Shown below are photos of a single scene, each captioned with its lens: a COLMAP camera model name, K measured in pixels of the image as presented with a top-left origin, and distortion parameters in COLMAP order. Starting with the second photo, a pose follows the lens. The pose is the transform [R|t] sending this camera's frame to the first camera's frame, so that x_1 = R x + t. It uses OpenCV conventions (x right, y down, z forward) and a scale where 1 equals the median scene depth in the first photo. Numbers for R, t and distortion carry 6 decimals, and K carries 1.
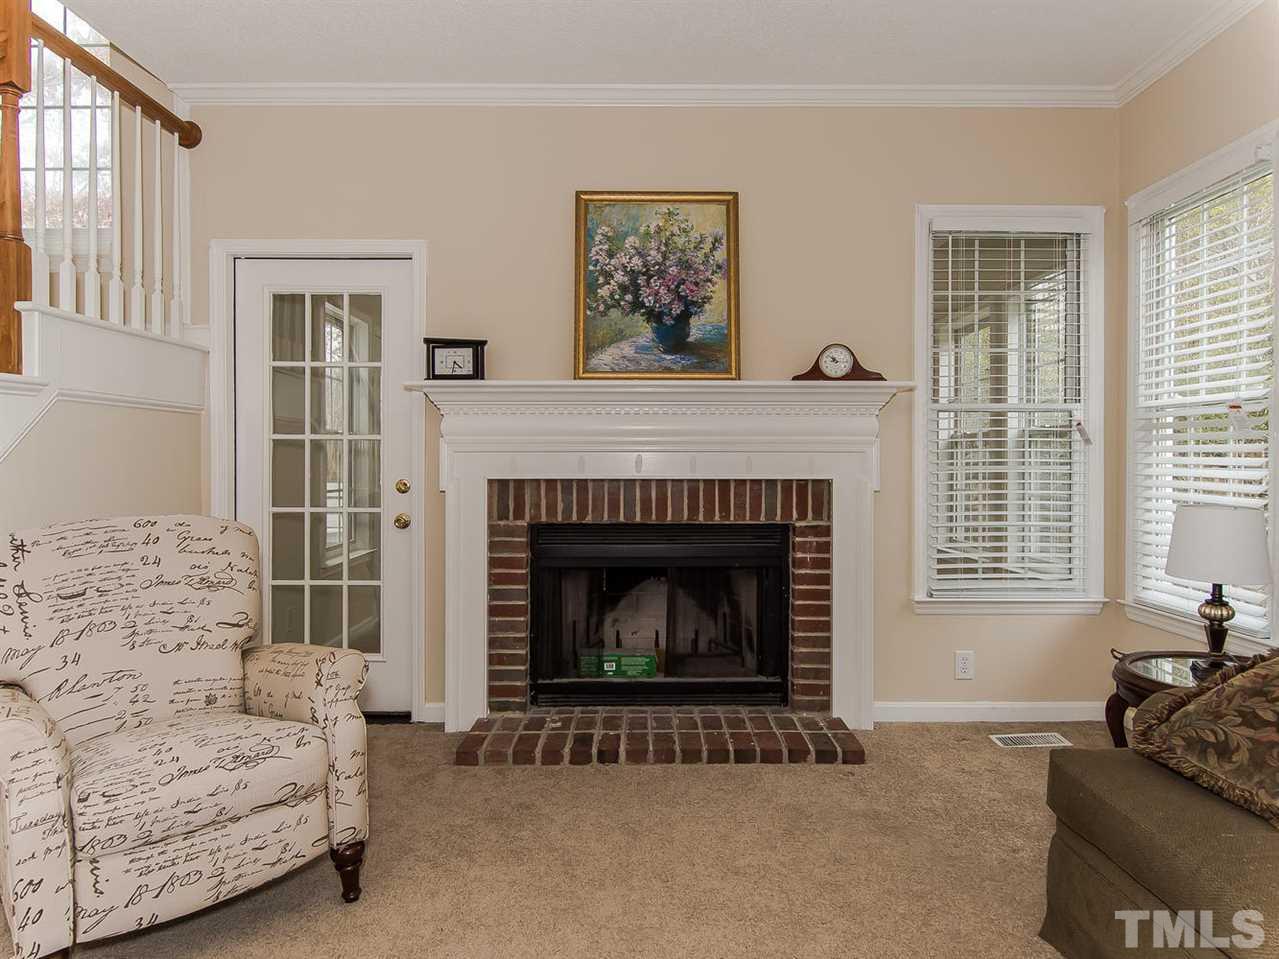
lens RADIAL K [[849.1, 0, 601.7], [0, 849.1, 463.1], [0, 0, 1]] dist [0.003130, -0.001791]
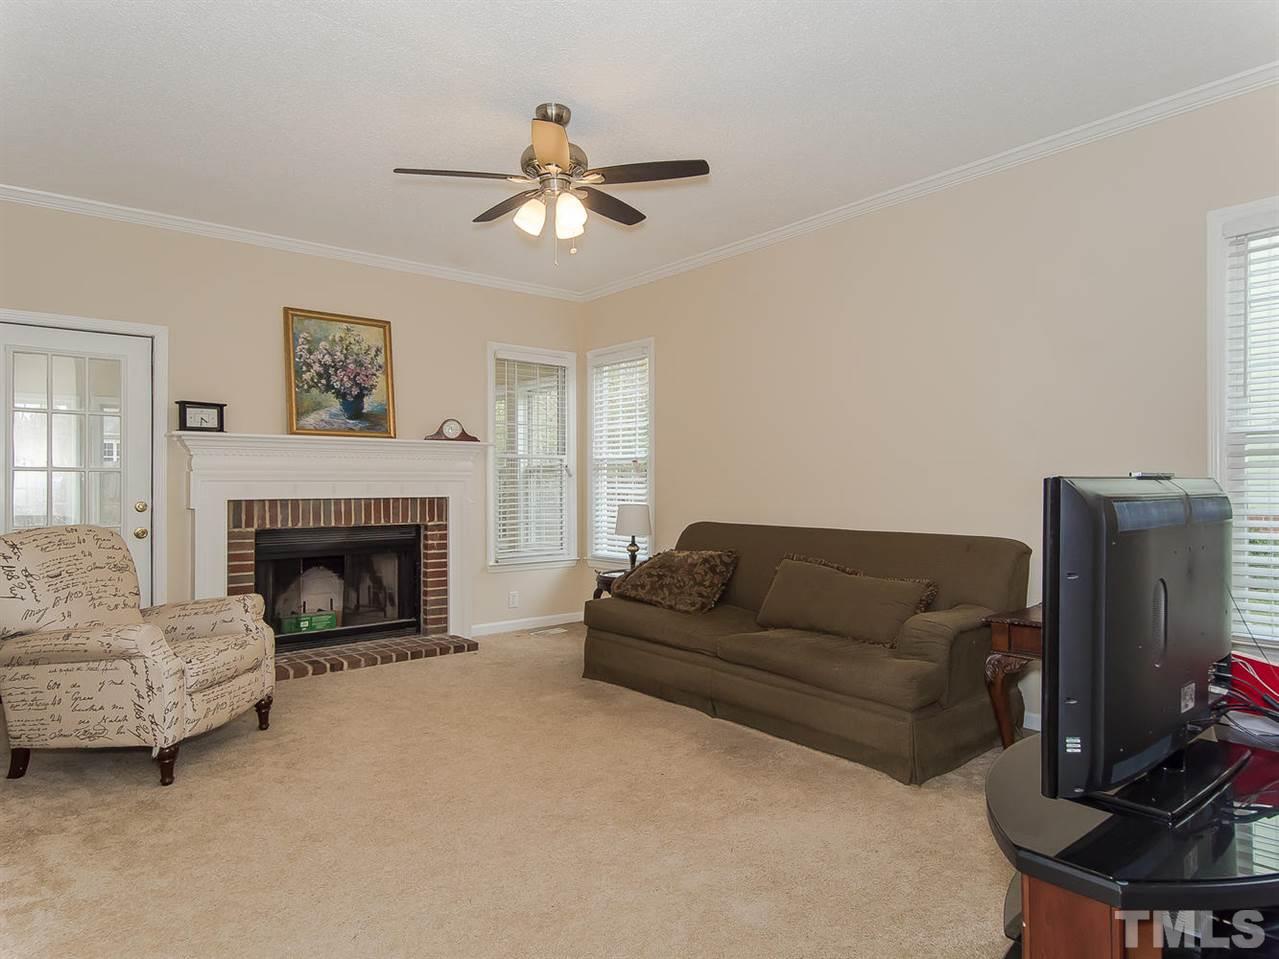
lens RADIAL K [[777.9, 0, 620.5], [0, 777.9, 484.5], [0, 0, 1]] dist [0.017117, -0.004800]
pose [[0.790222, -0.002802, 0.612814, -0.417406], [0.006013, 0.999977, -0.003182, 0.000631], [-0.612791, 0.006199, 0.790221, -0.460104]]
